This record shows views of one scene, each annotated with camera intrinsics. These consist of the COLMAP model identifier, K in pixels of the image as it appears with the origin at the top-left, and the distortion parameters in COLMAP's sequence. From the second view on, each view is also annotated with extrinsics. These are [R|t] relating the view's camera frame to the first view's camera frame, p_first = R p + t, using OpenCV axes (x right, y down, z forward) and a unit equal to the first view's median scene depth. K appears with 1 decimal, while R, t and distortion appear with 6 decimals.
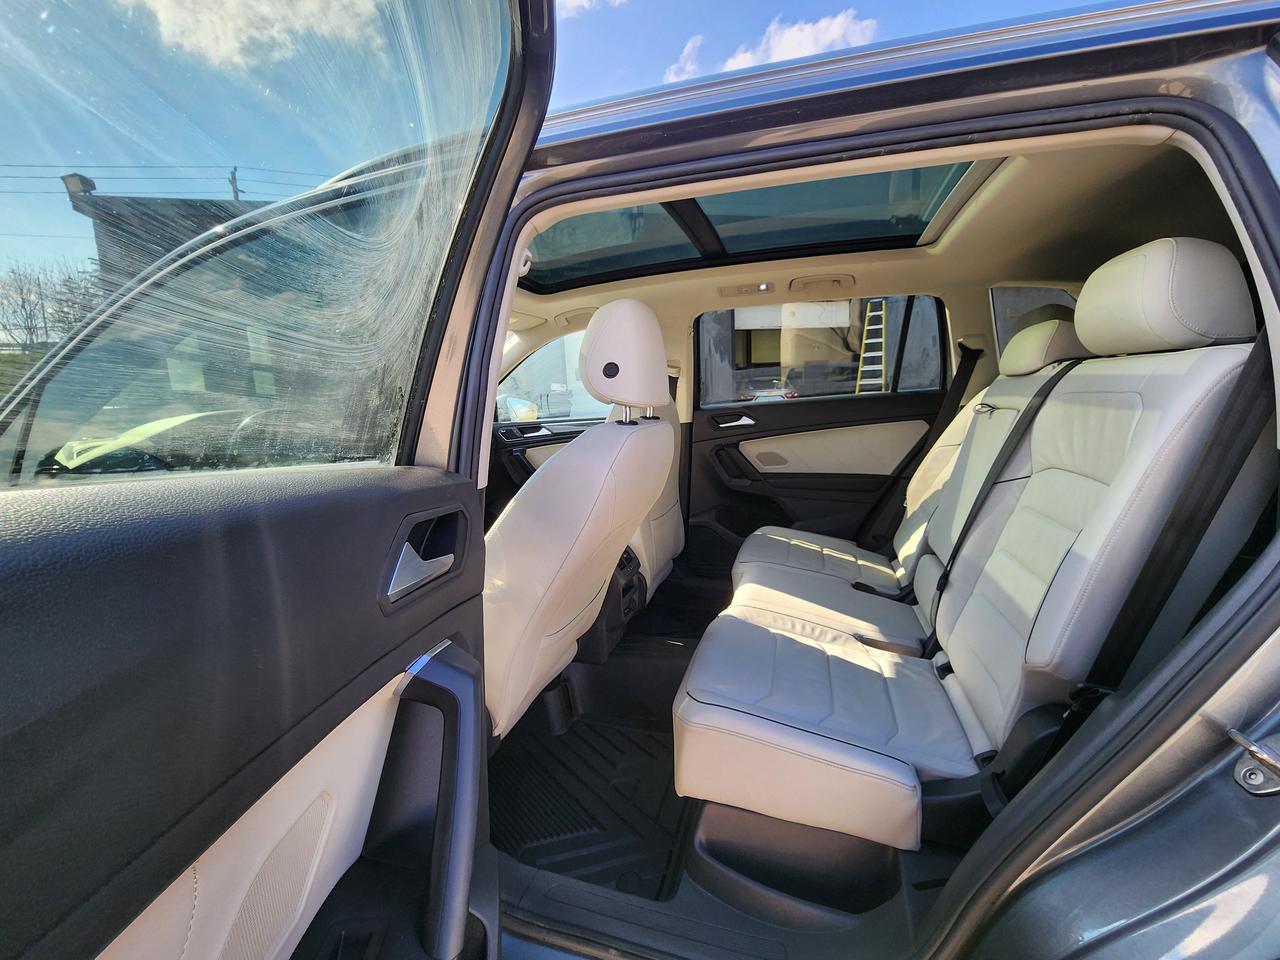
lens RADIAL K [[511.8, 0, 628.2], [0, 511.8, 476.1], [0, 0, 1]] dist [-0.012284, 0.000072]
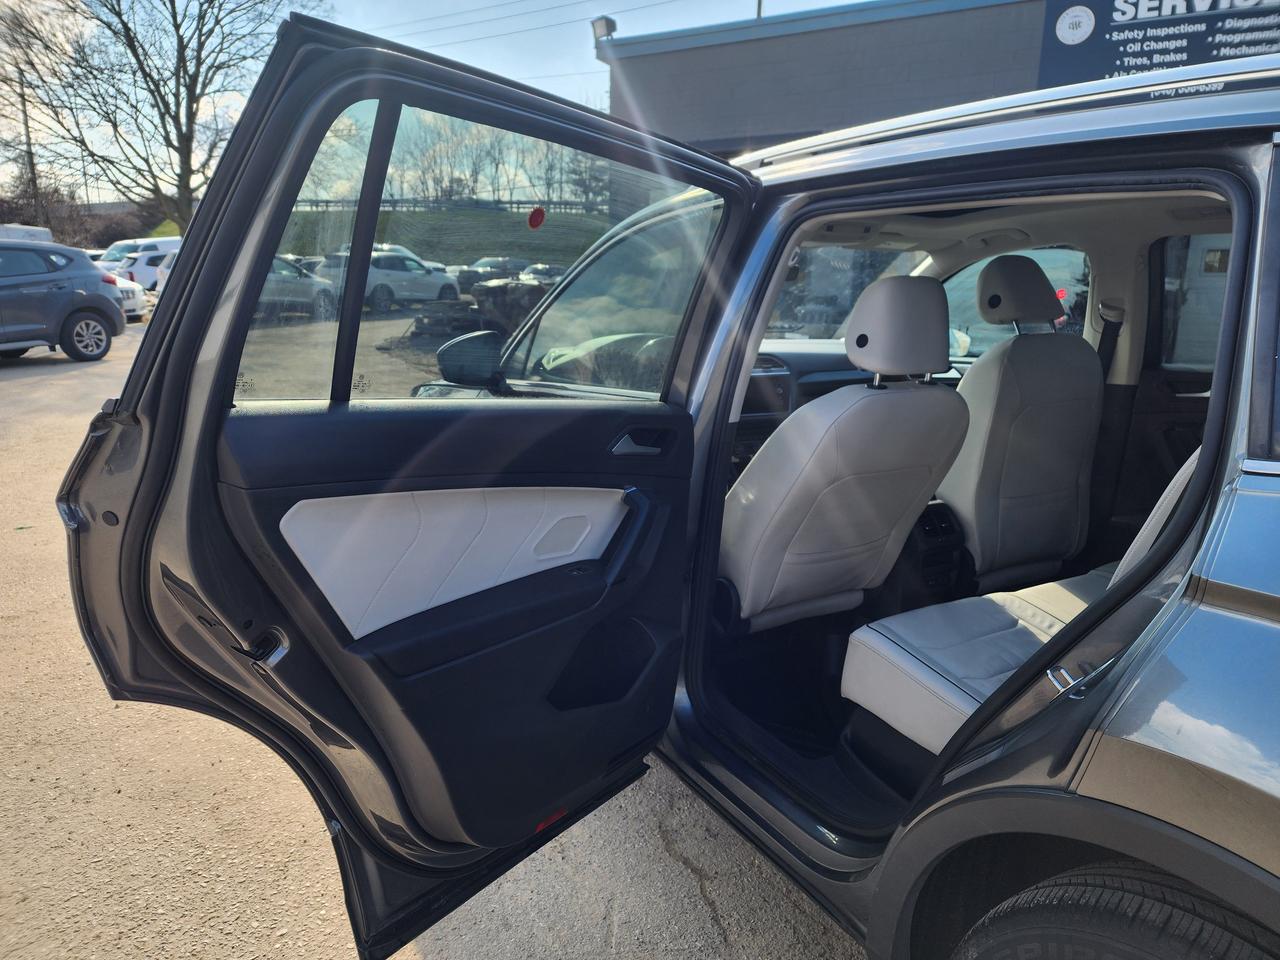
lens RADIAL K [[838.1, 0, 633.3], [0, 838.1, 477.9], [0, 0, 1]] dist [0.016993, -0.028358]
pose [[0.725570, 0.188928, -0.661706, 0.214343], [-0.133988, 0.981957, 0.133446, -0.019560], [0.674978, -0.008164, 0.737793, -0.181956]]
